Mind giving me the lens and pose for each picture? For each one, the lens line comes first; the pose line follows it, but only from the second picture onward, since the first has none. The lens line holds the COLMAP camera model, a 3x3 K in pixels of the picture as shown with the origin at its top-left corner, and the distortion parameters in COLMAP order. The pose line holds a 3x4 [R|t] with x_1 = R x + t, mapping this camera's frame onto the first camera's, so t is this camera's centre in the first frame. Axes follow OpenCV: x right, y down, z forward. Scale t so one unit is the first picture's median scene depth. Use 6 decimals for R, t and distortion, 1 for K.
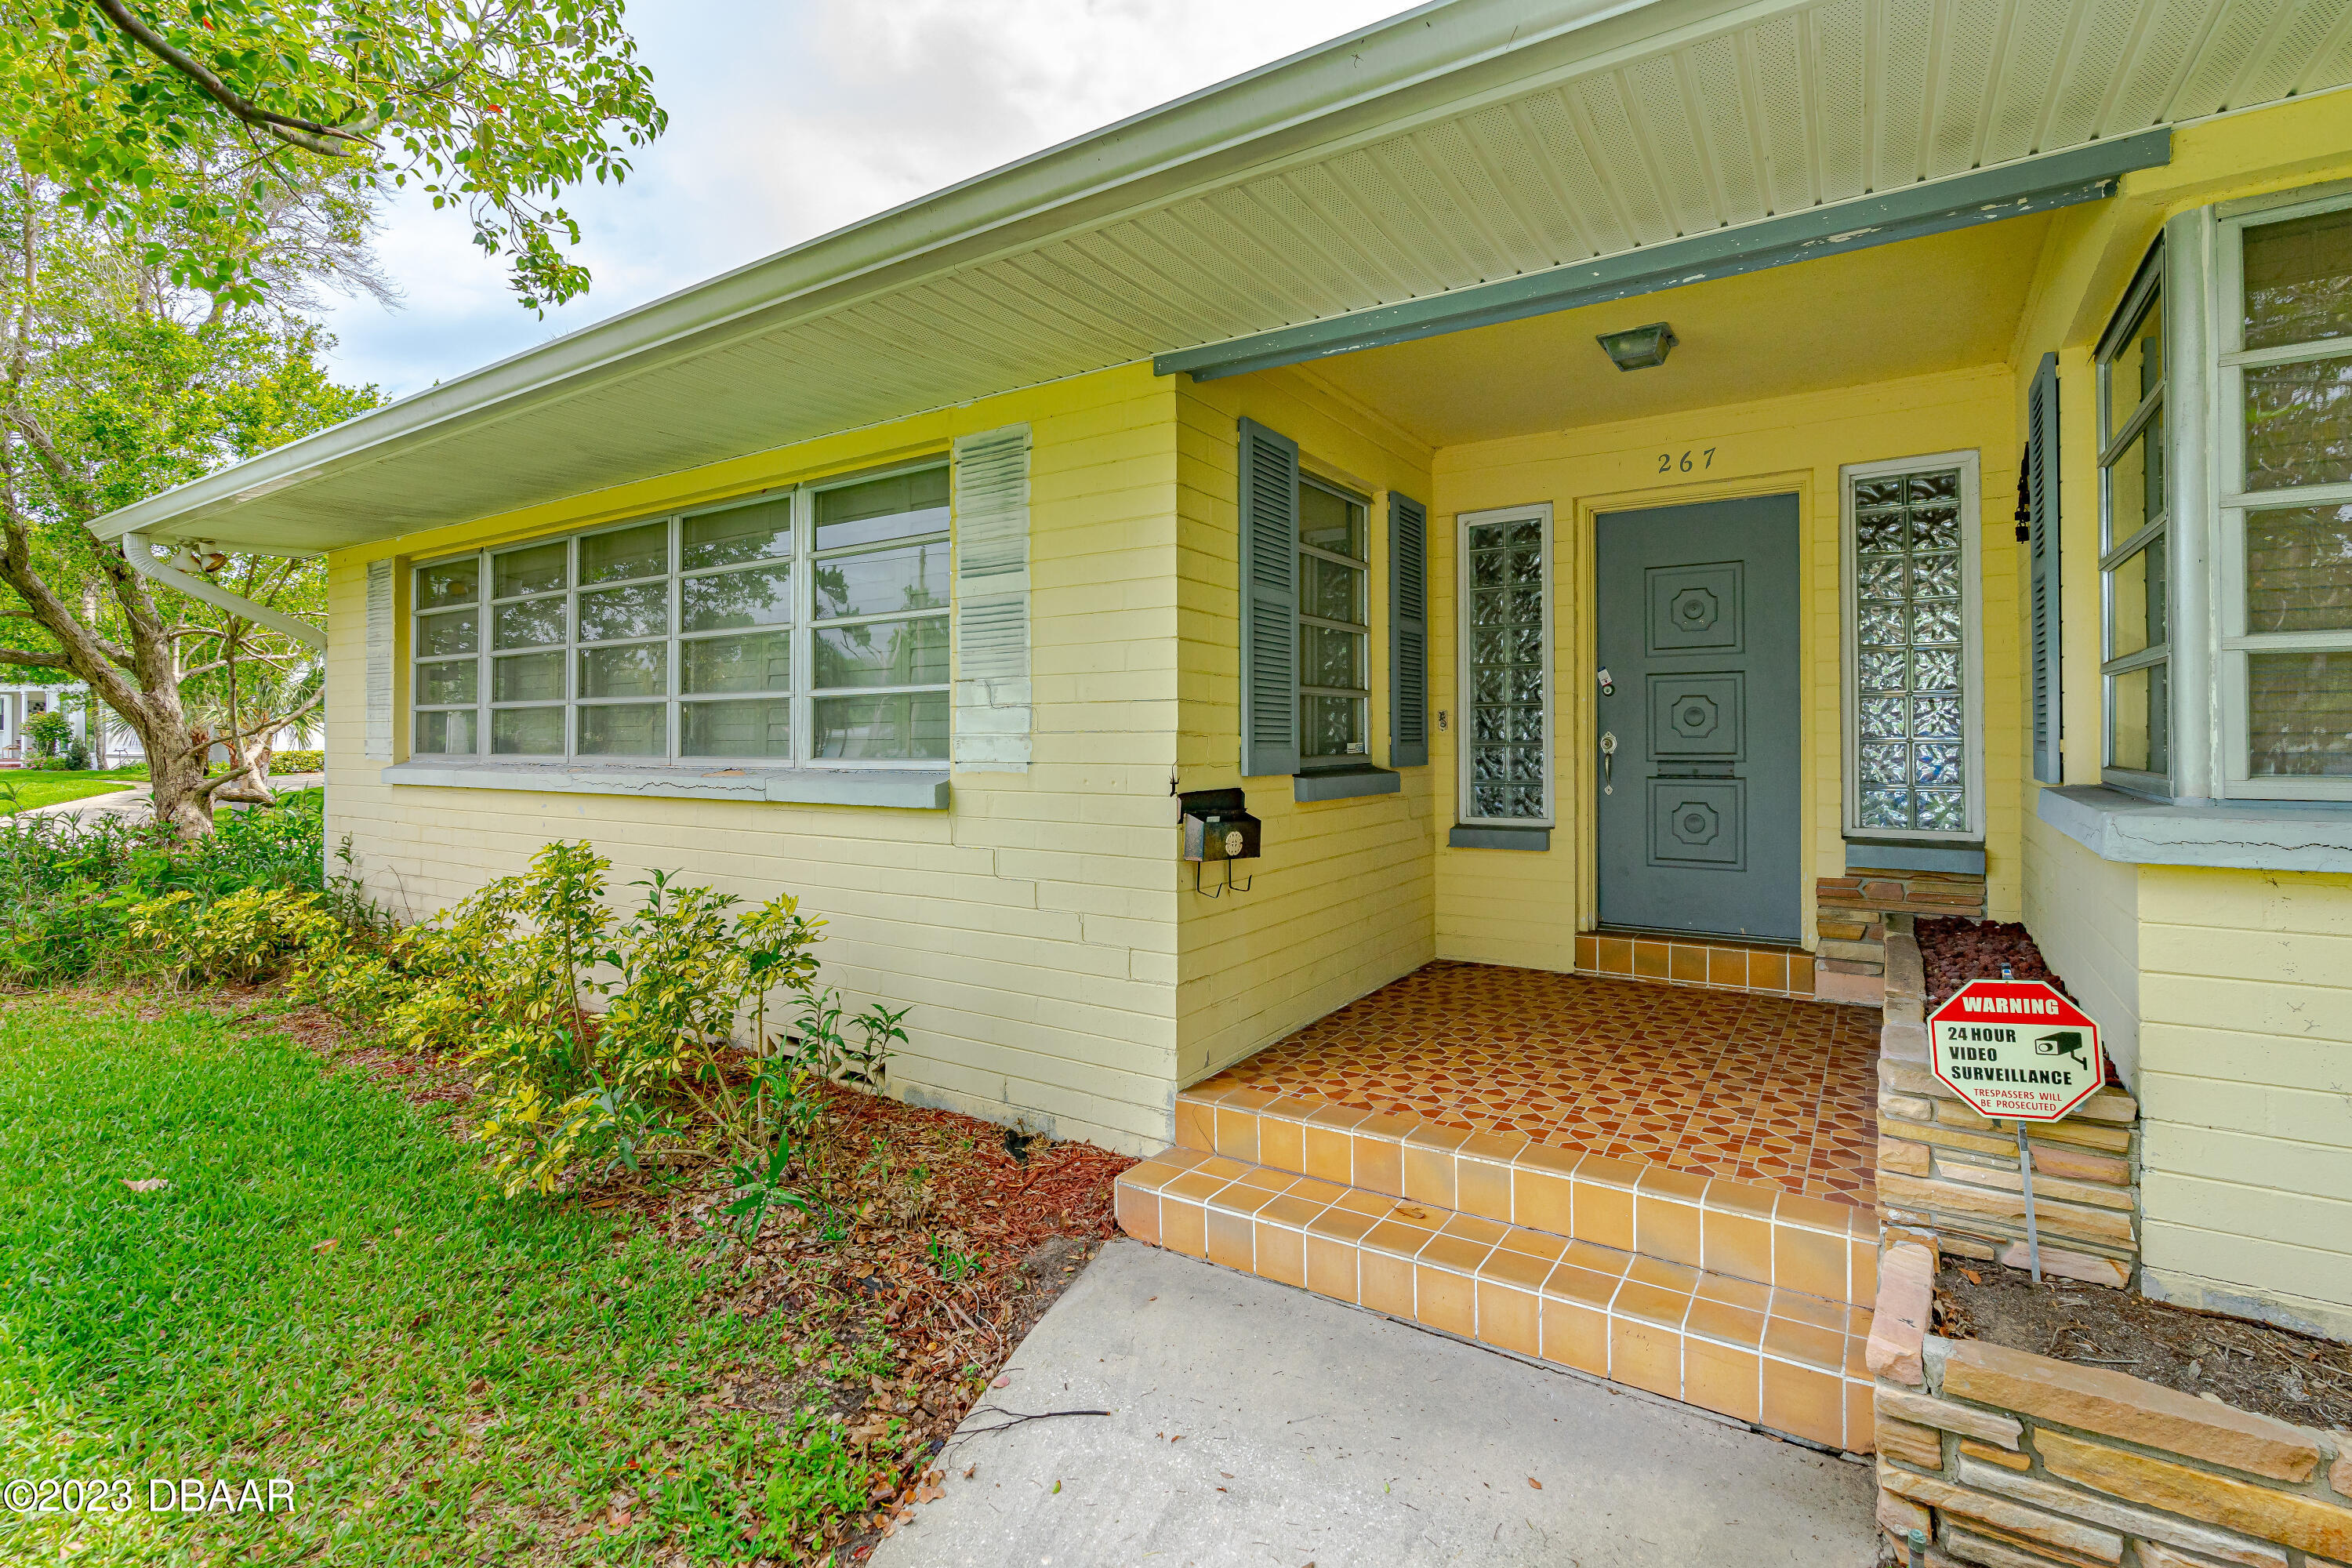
lens RADIAL K [[1069.6, 0, 1206.9], [0, 1069.6, 716.3], [0, 0, 1]] dist [0.001529, -0.000292]
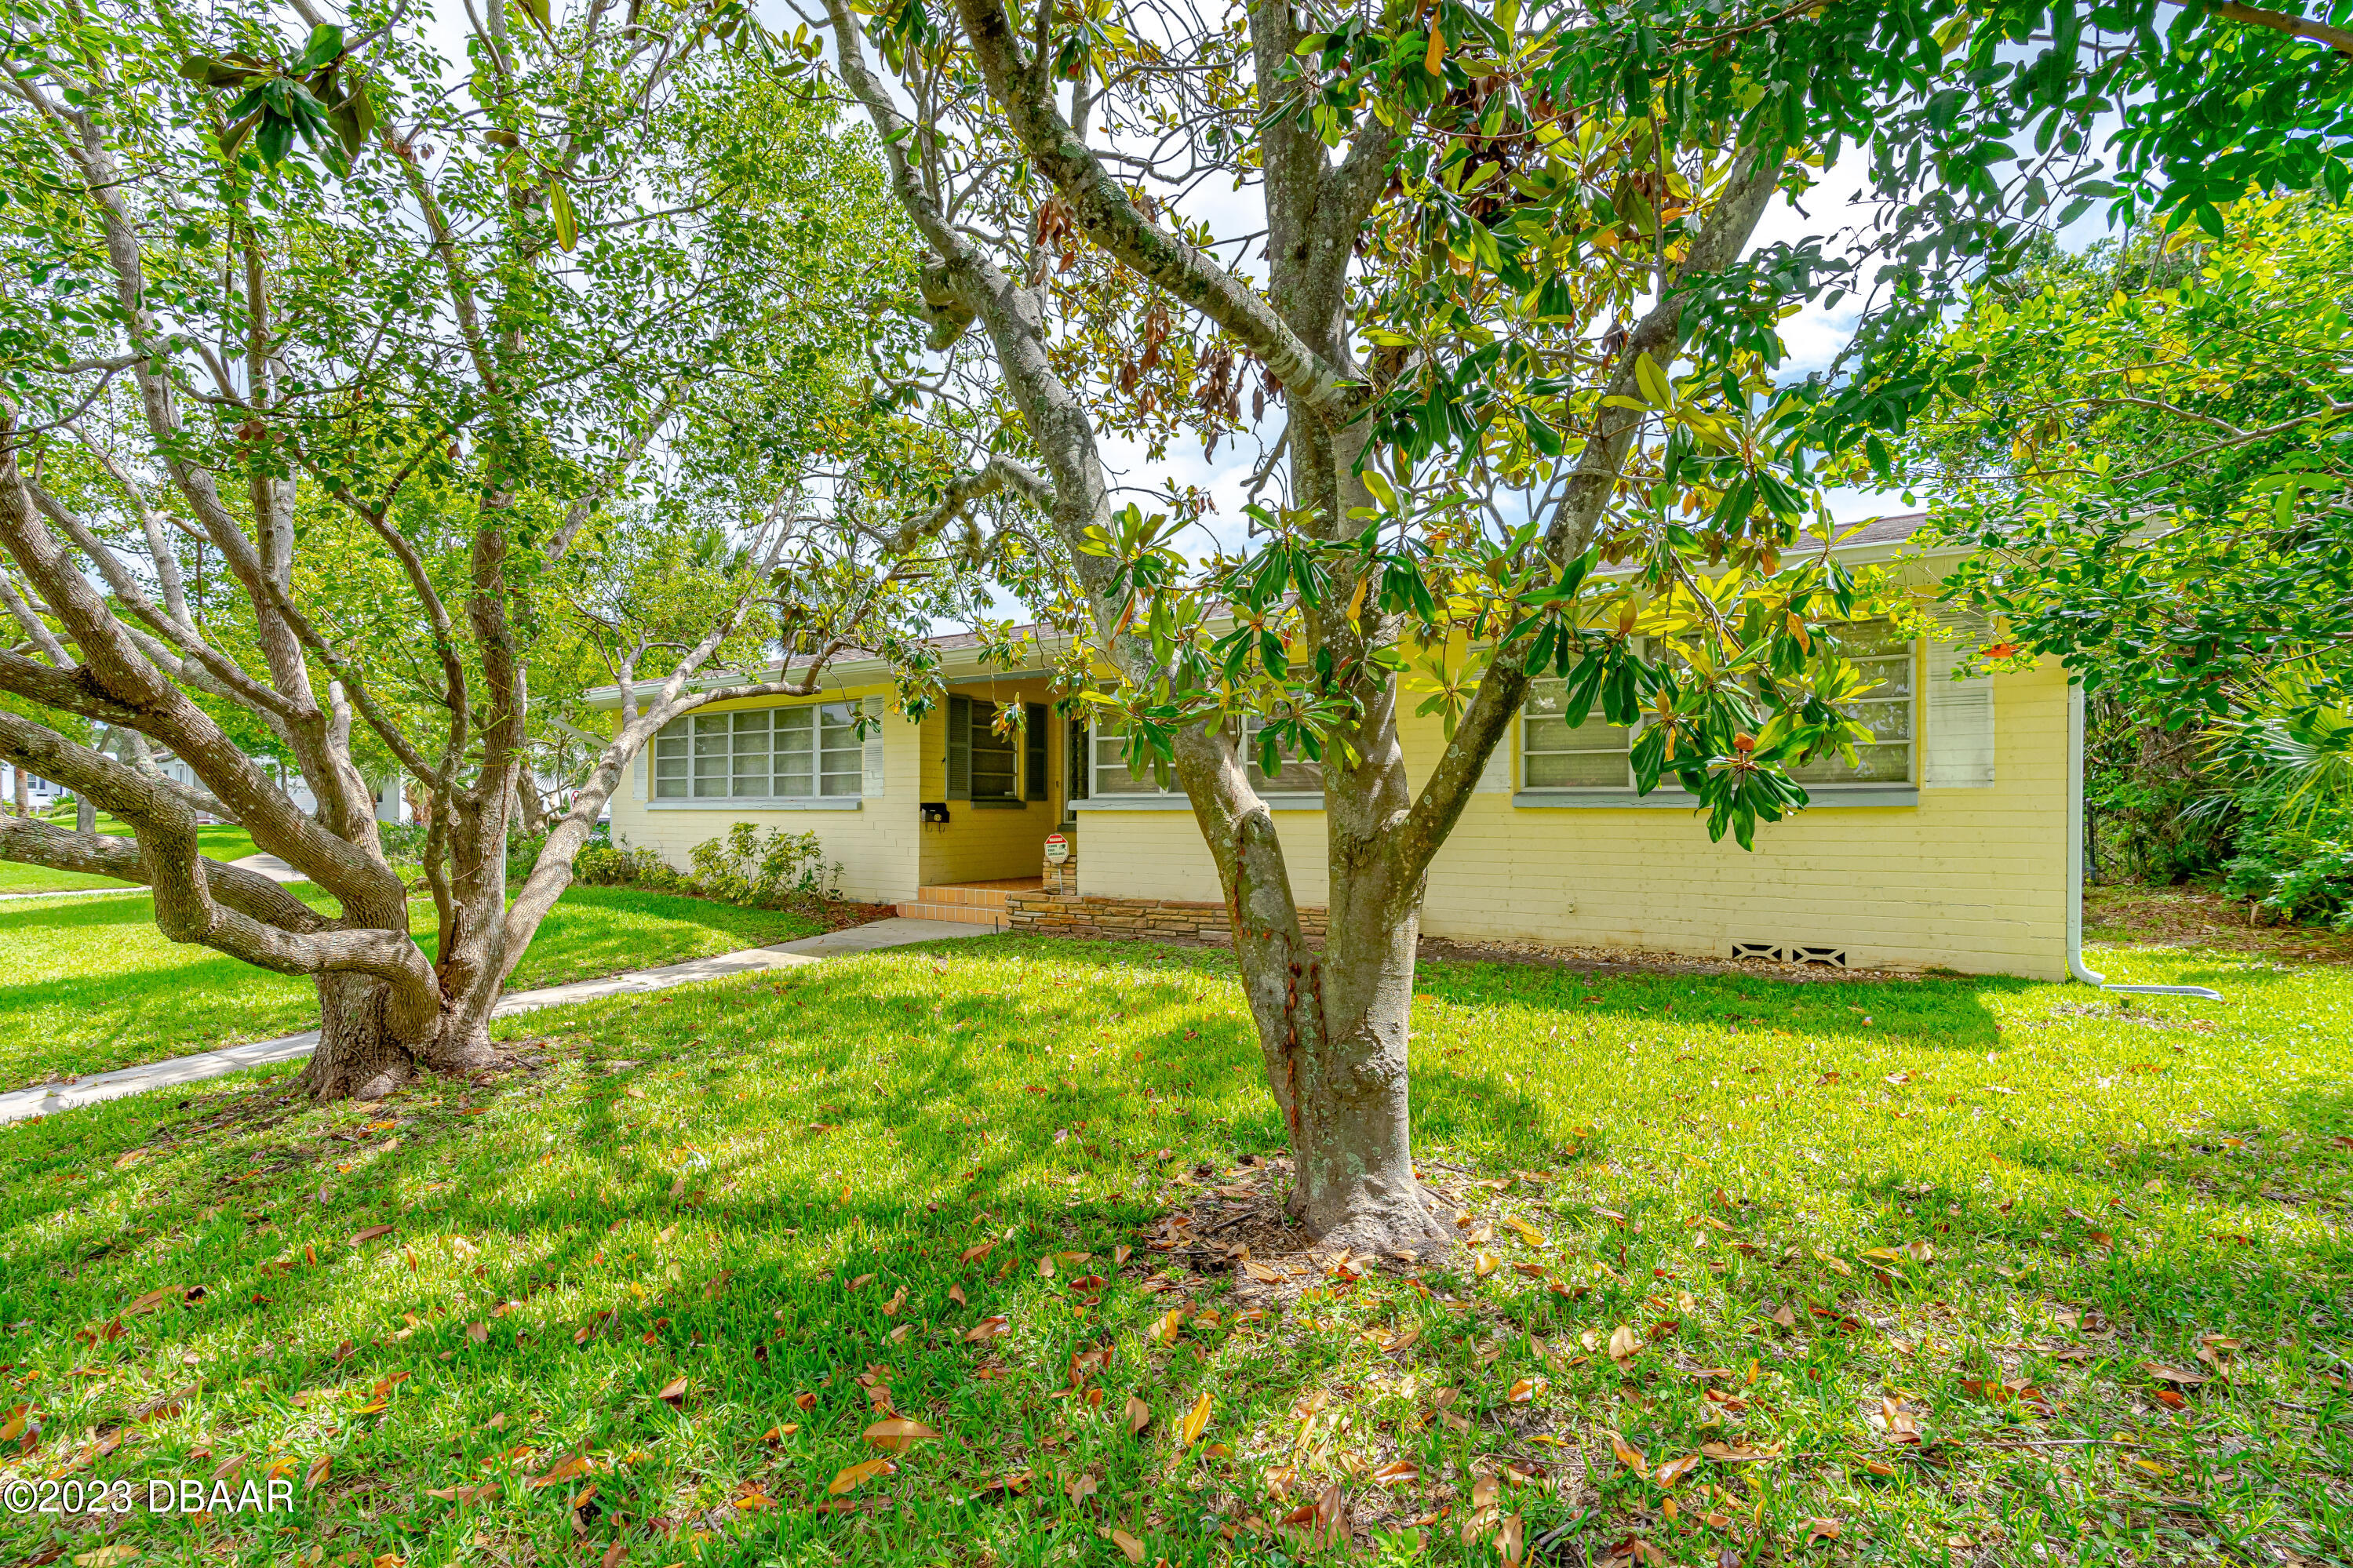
lens RADIAL K [[1079.8, 0, 1196.8], [0, 1079.8, 794.5], [0, 0, 1]] dist [0.011665, 0.000115]
pose [[0.999657, 0.001322, -0.026152, 0.499015], [-0.001071, 0.999953, 0.009635, 0.003337], [0.026164, -0.009604, 0.999612, -1.301931]]
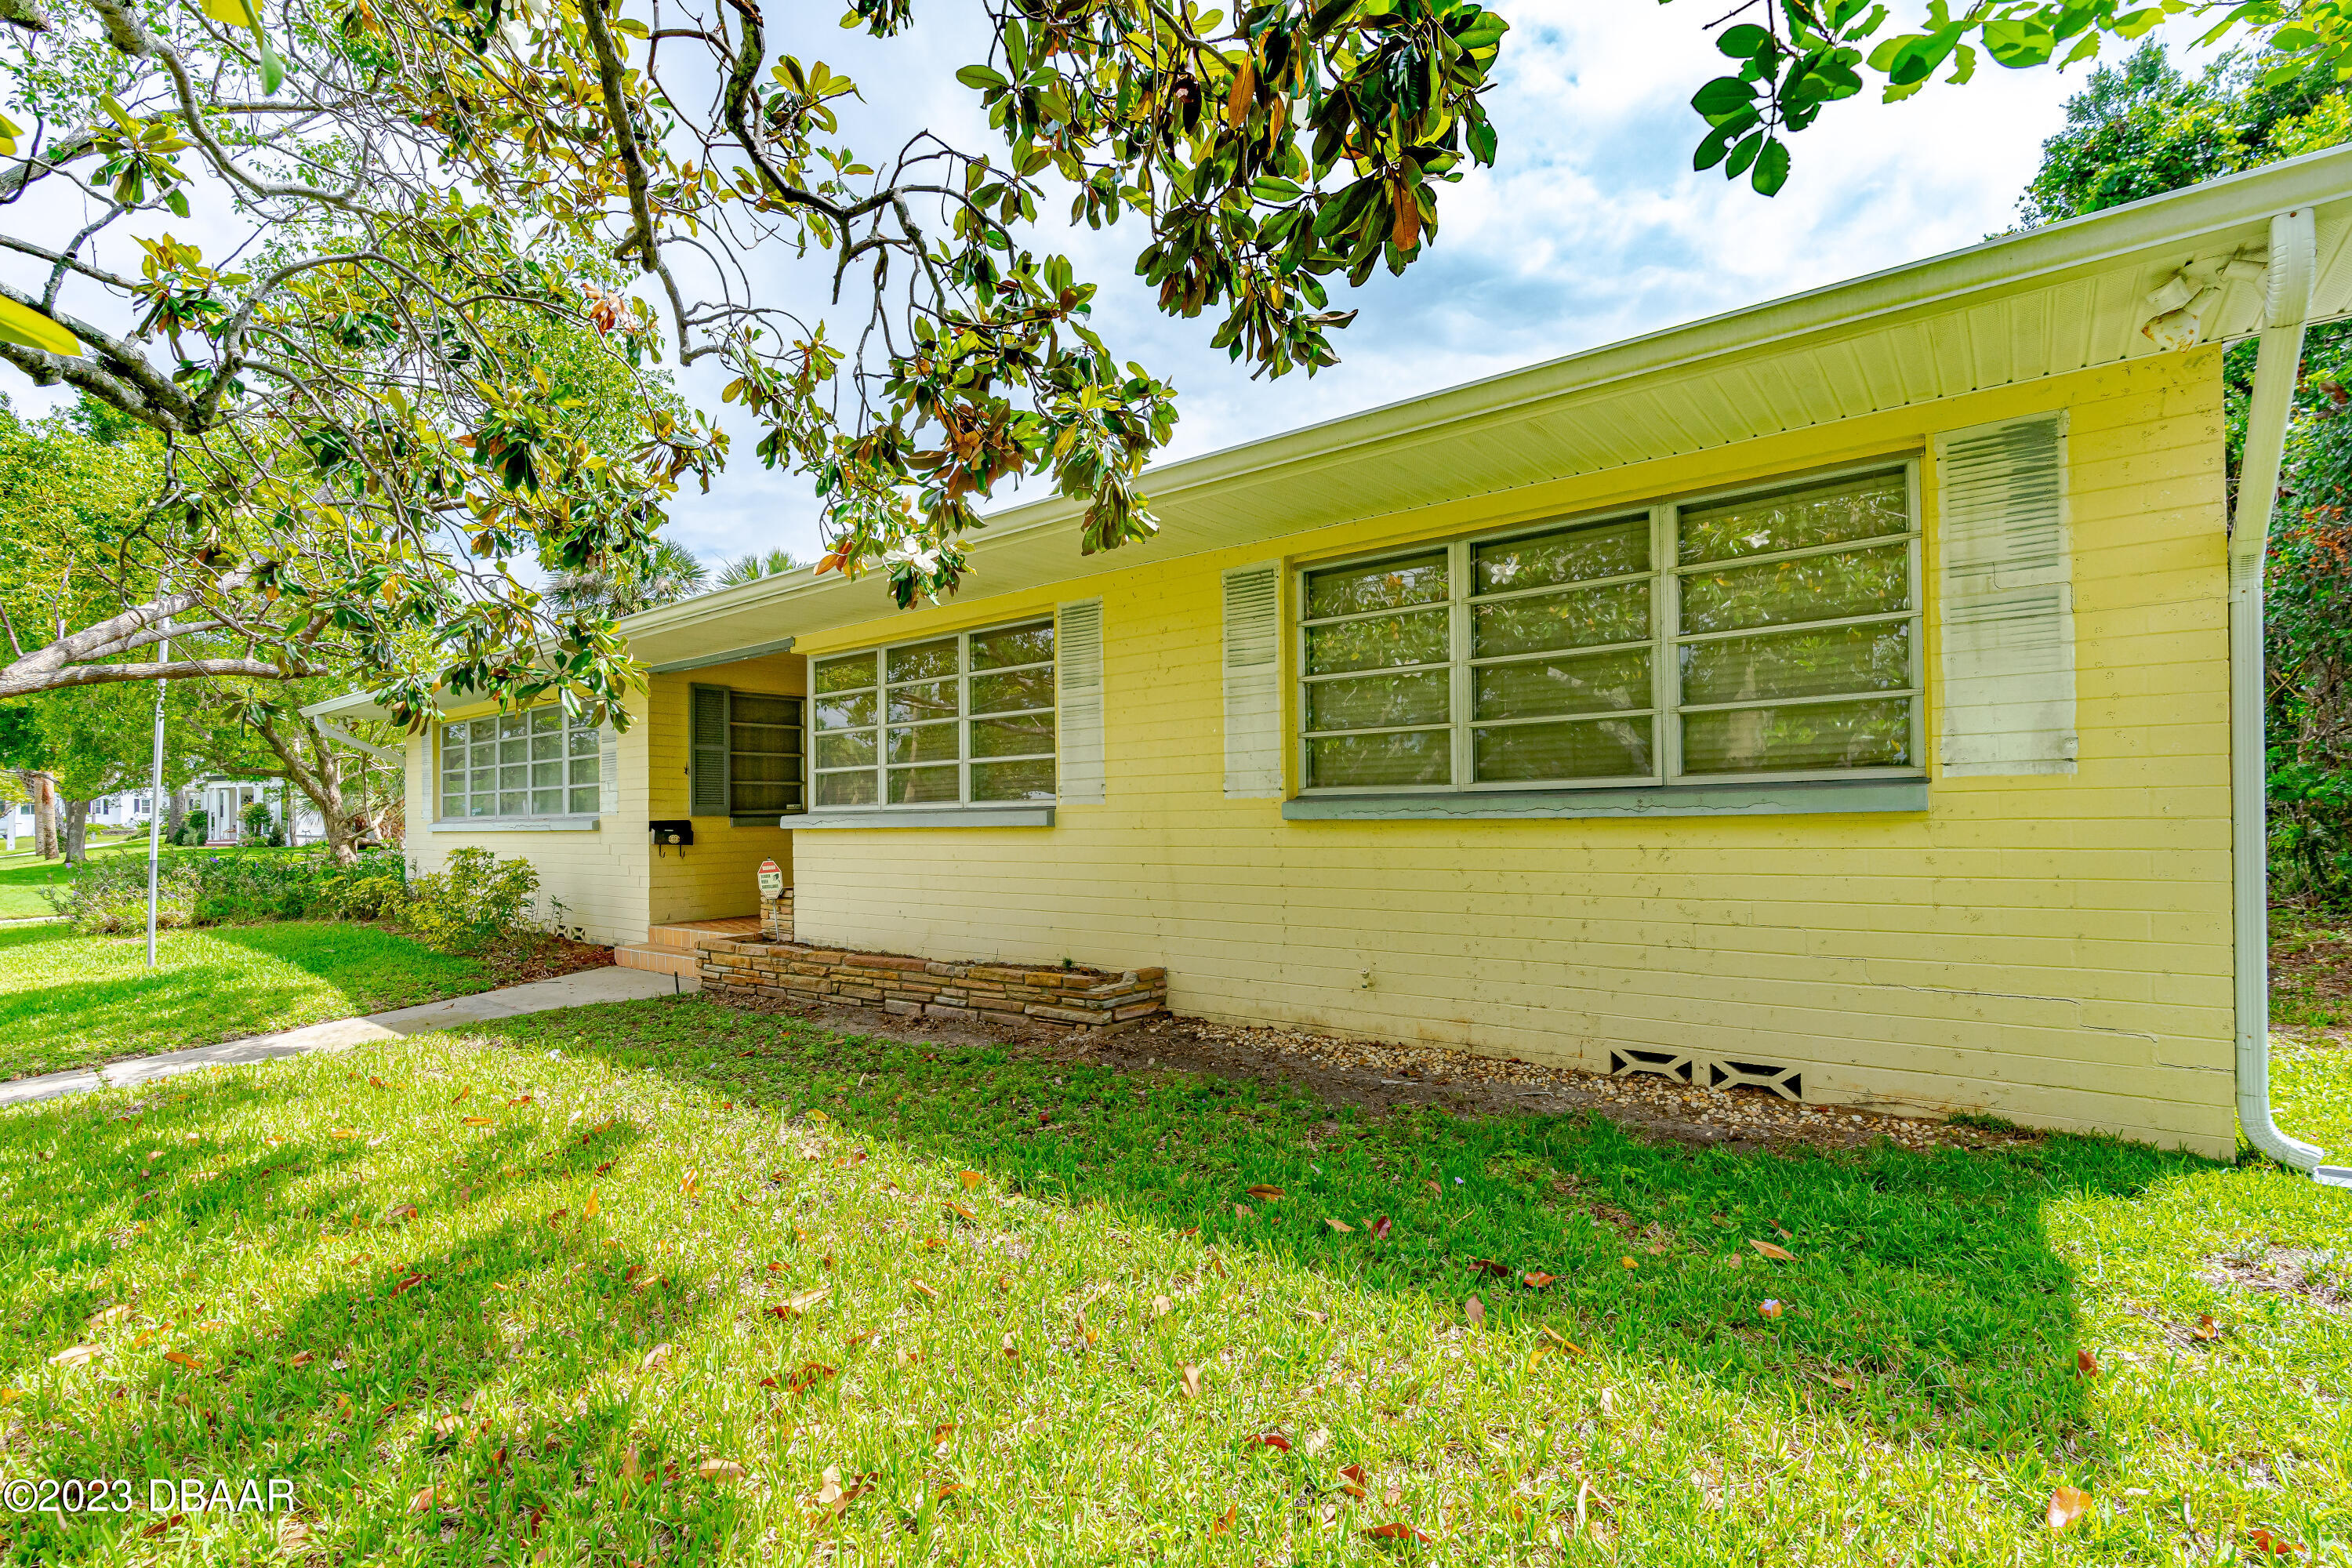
lens RADIAL K [[1069.6, 0, 1152.5], [0, 1069.6, 794.3], [0, 0, 1]] dist [0.001529, -0.000292]
pose [[0.992558, -0.012990, -0.121081, 0.831258], [0.012888, 0.999916, -0.001628, 0.011044], [0.121092, 0.000056, 0.992641, -0.842873]]
